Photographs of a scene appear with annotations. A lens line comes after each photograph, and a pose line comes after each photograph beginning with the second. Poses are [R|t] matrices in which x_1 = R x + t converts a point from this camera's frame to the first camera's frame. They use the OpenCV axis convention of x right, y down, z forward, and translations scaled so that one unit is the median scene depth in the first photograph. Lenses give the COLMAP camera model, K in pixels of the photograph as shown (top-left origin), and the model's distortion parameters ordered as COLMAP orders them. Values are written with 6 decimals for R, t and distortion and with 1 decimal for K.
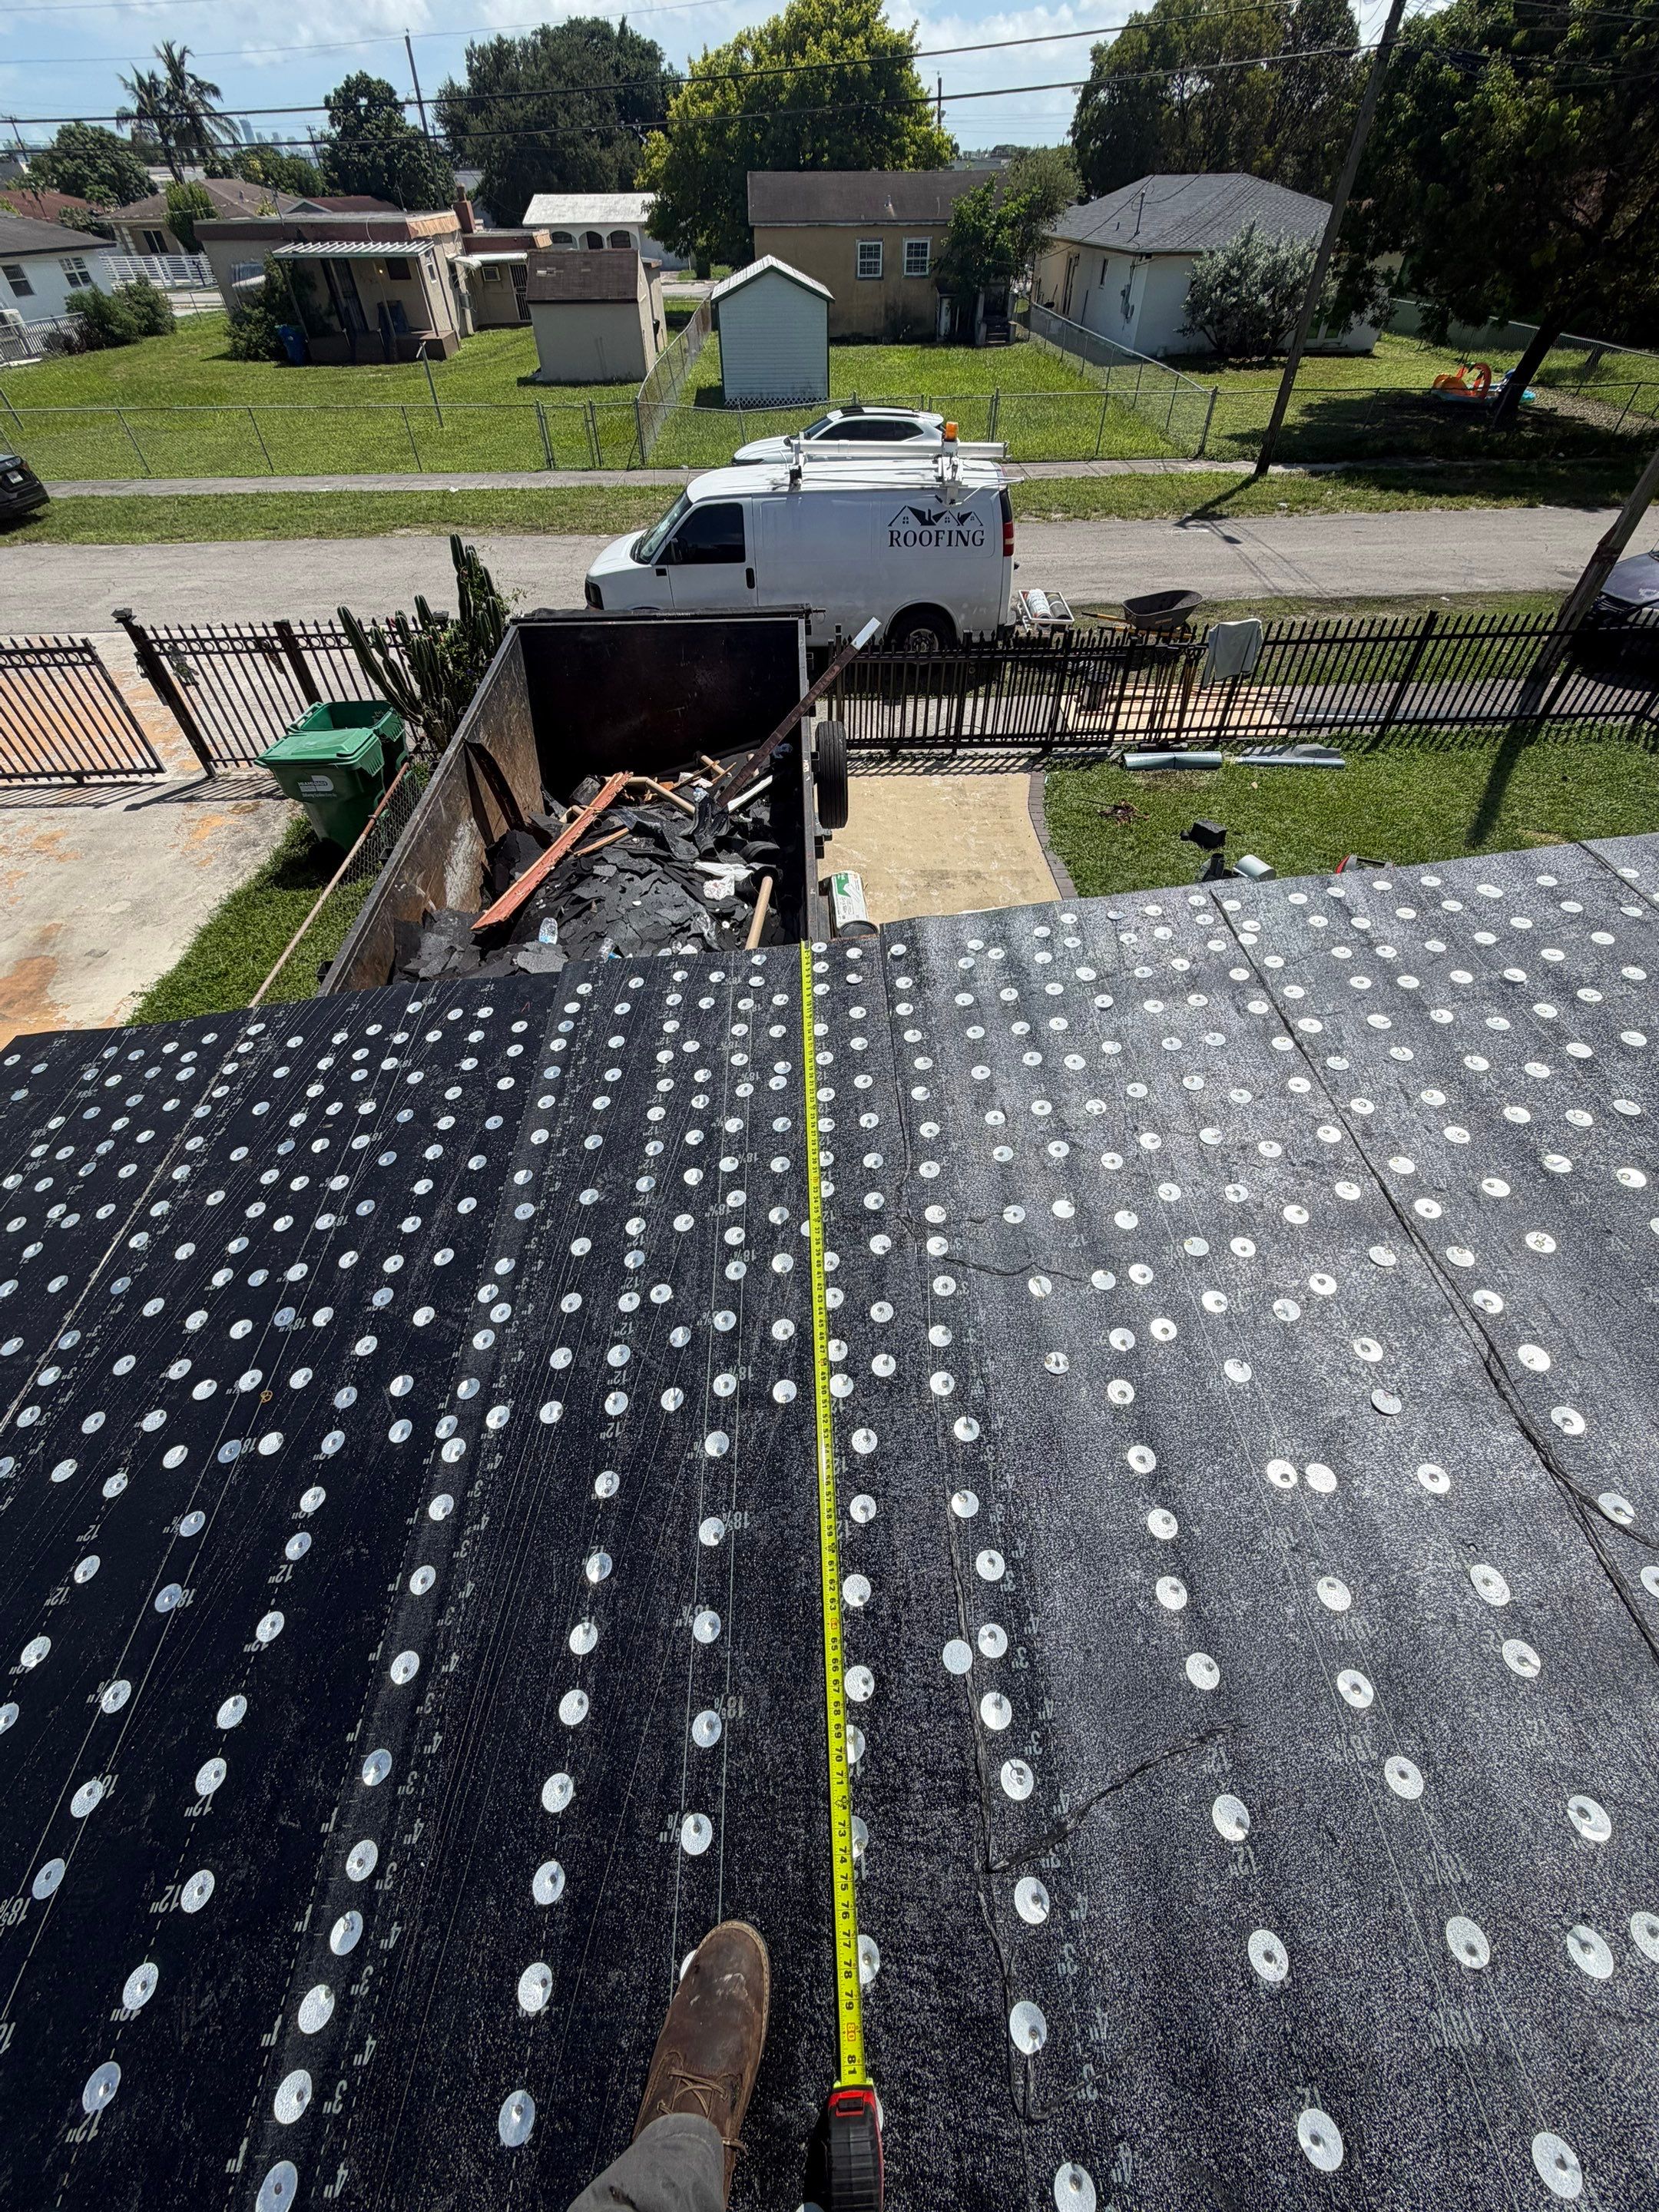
lens RADIAL K [[866.6, 0, 829.5], [0, 866.6, 1106.0], [0, 0, 1]] dist [0.000848, -0.000463]
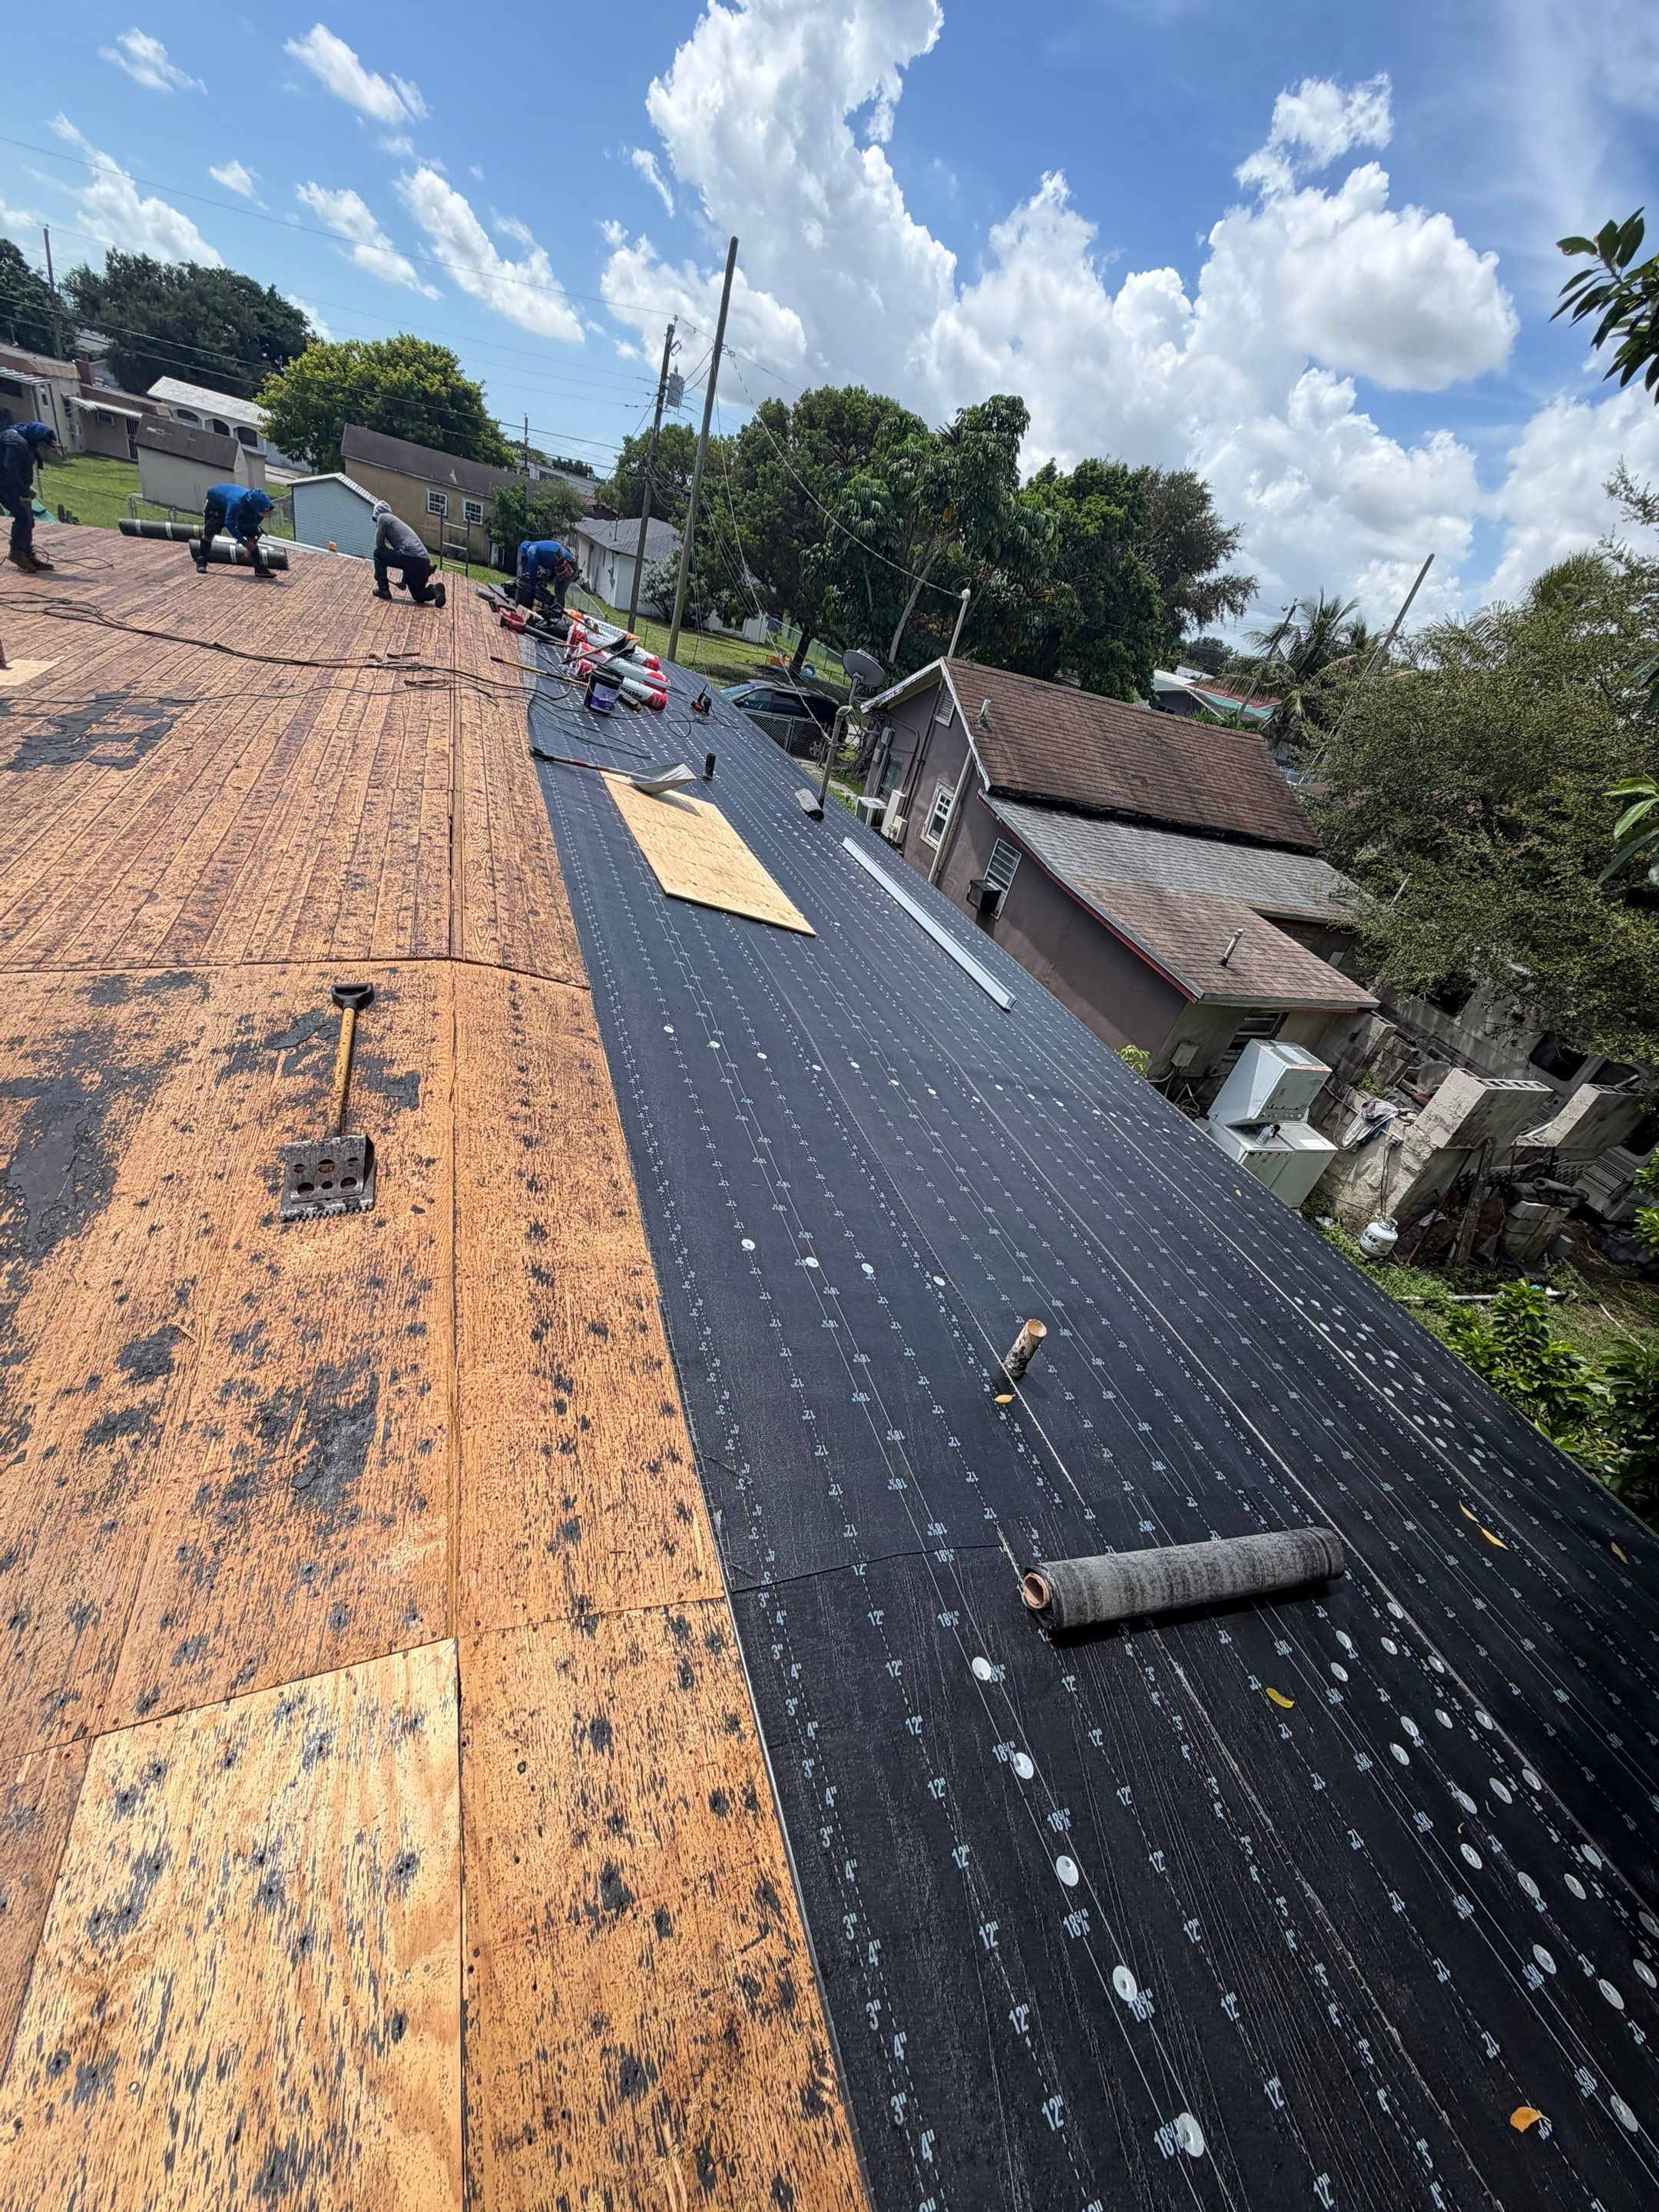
lens RADIAL K [[866.6, 0, 829.5], [0, 866.6, 1106.0], [0, 0, 1]] dist [0.000848, -0.000463]
pose [[0.920906, 0.045336, 0.387138, 0.098653], [0.039647, 0.977167, -0.208742, 0.234515], [-0.387762, 0.207581, 0.898082, -0.241322]]
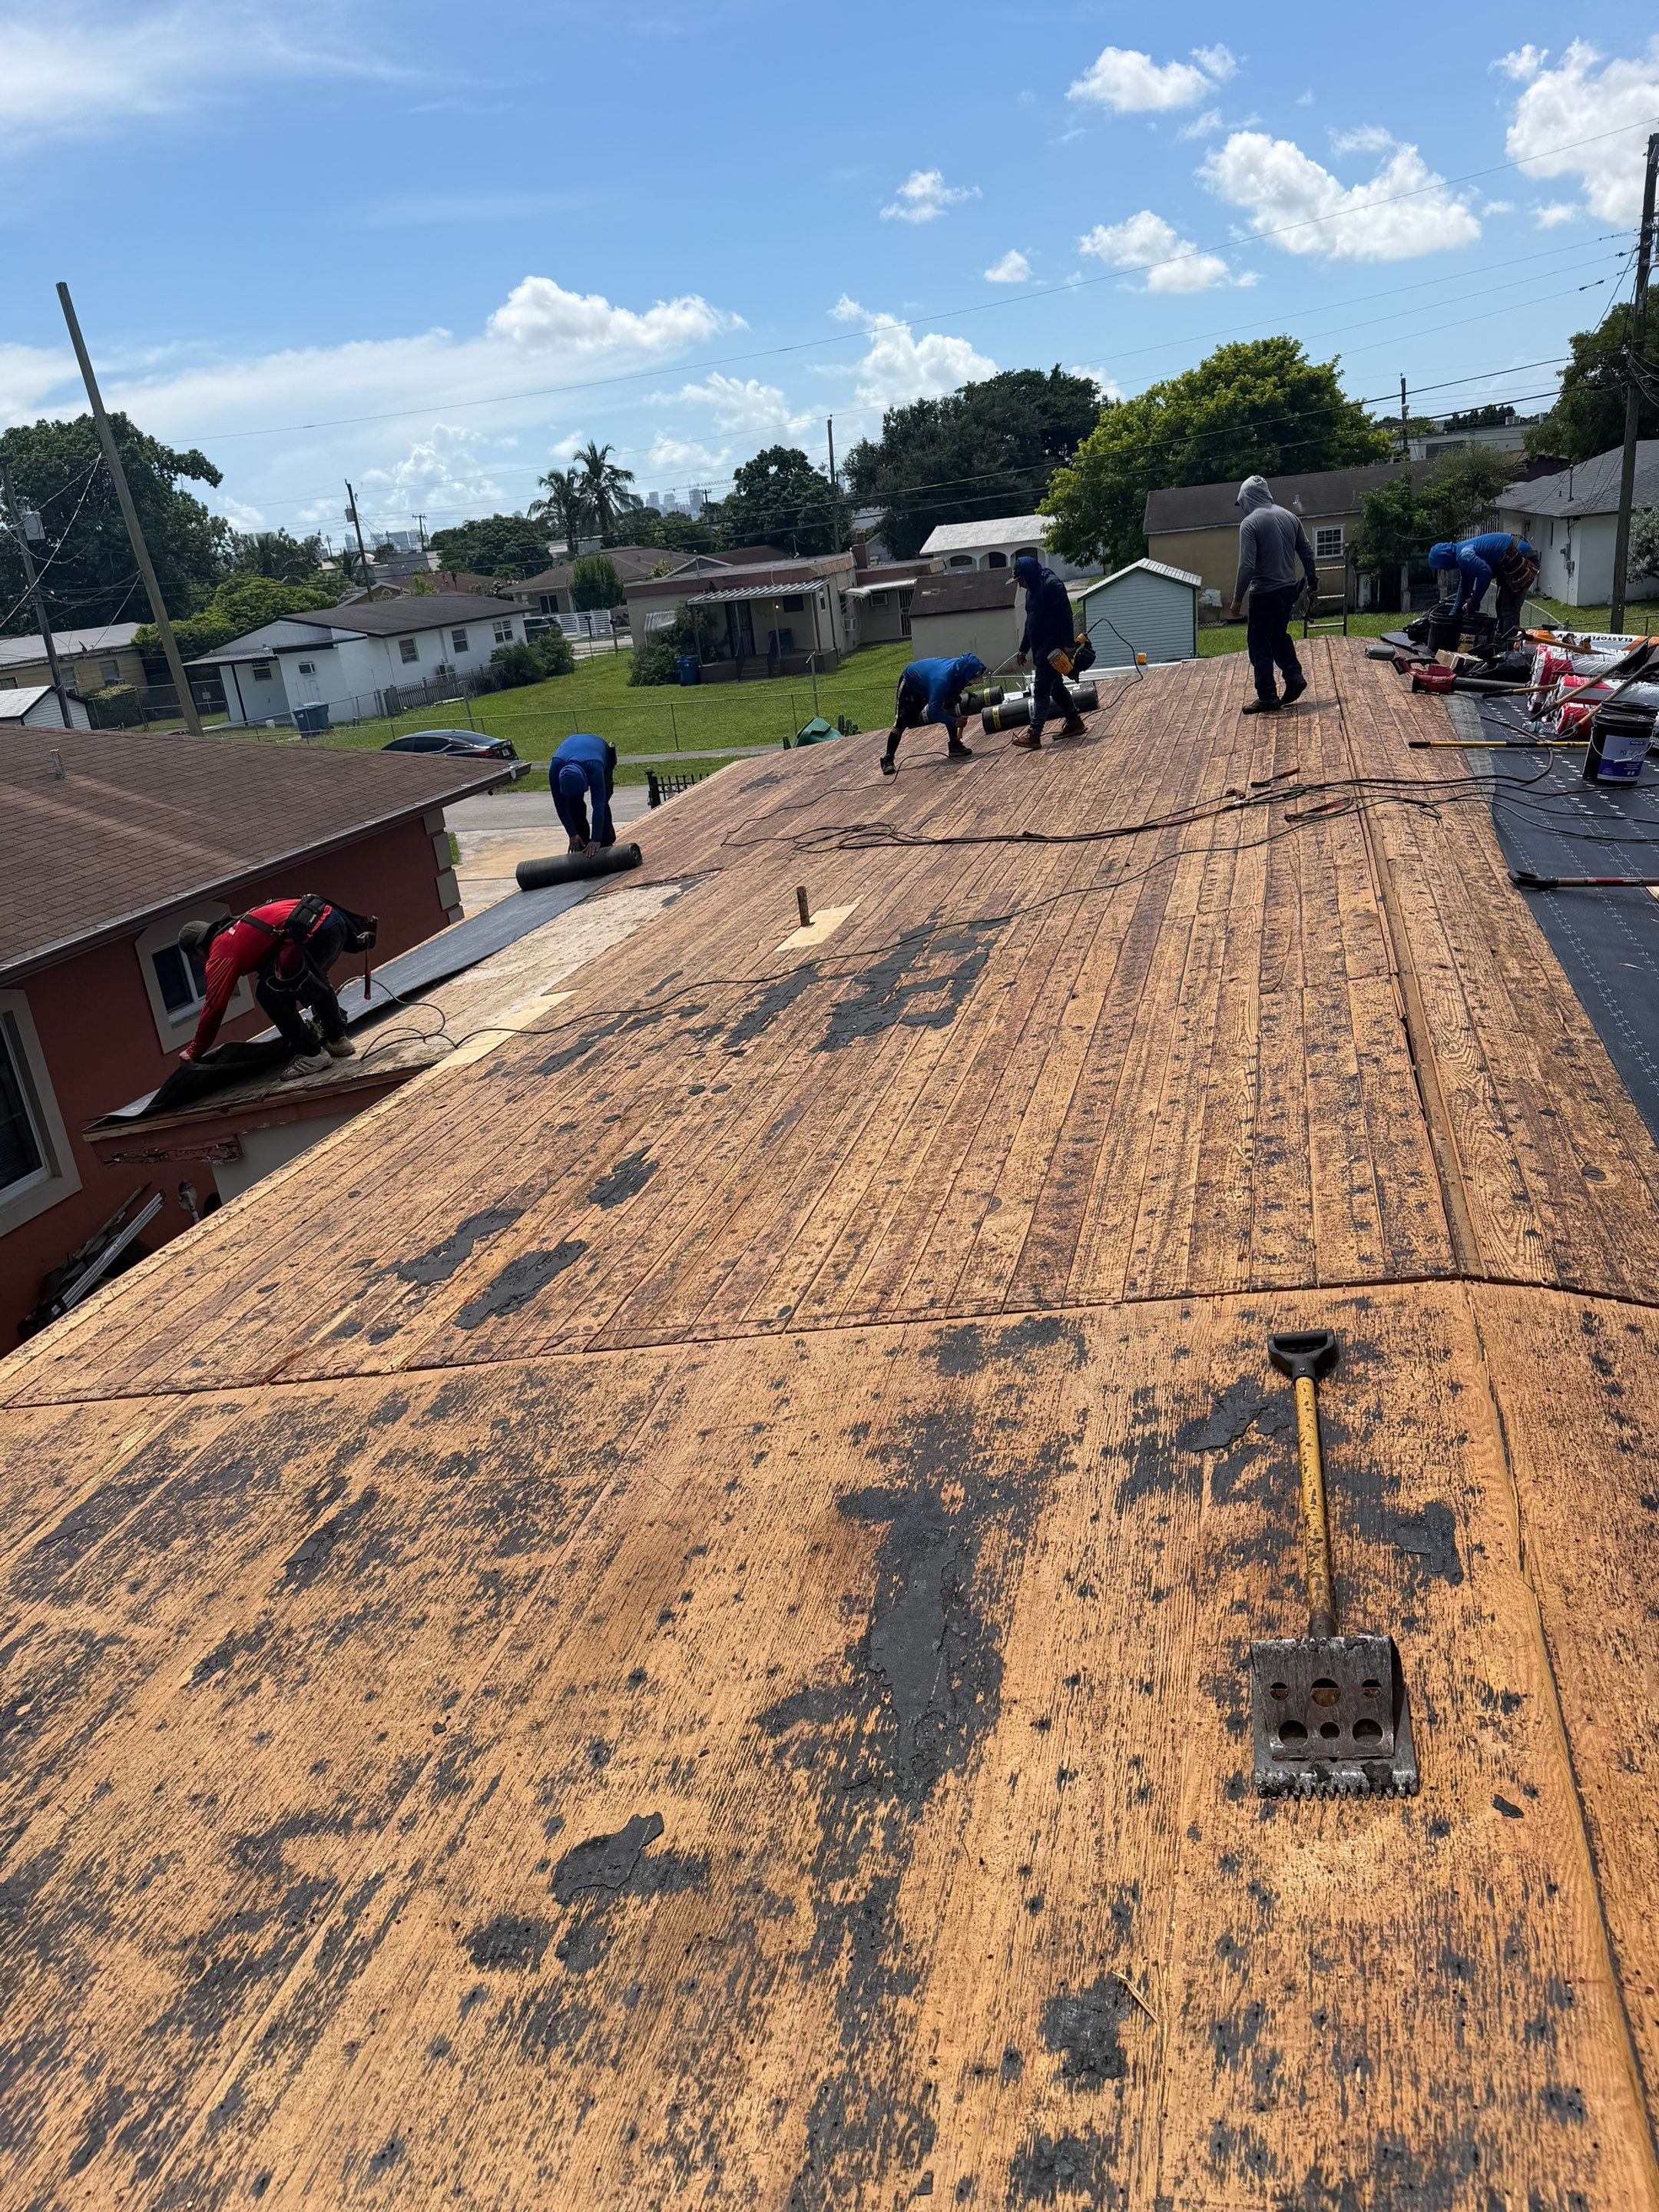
lens RADIAL K [[1530.9, 0, 822.0], [0, 1530.9, 1132.7], [0, 0, 1]] dist [0.134465, -0.241606]
pose [[0.949557, 0.020142, -0.312947, 0.089191], [-0.147402, 0.909491, -0.388715, 0.230760], [0.276793, 0.415236, 0.866582, -0.236708]]
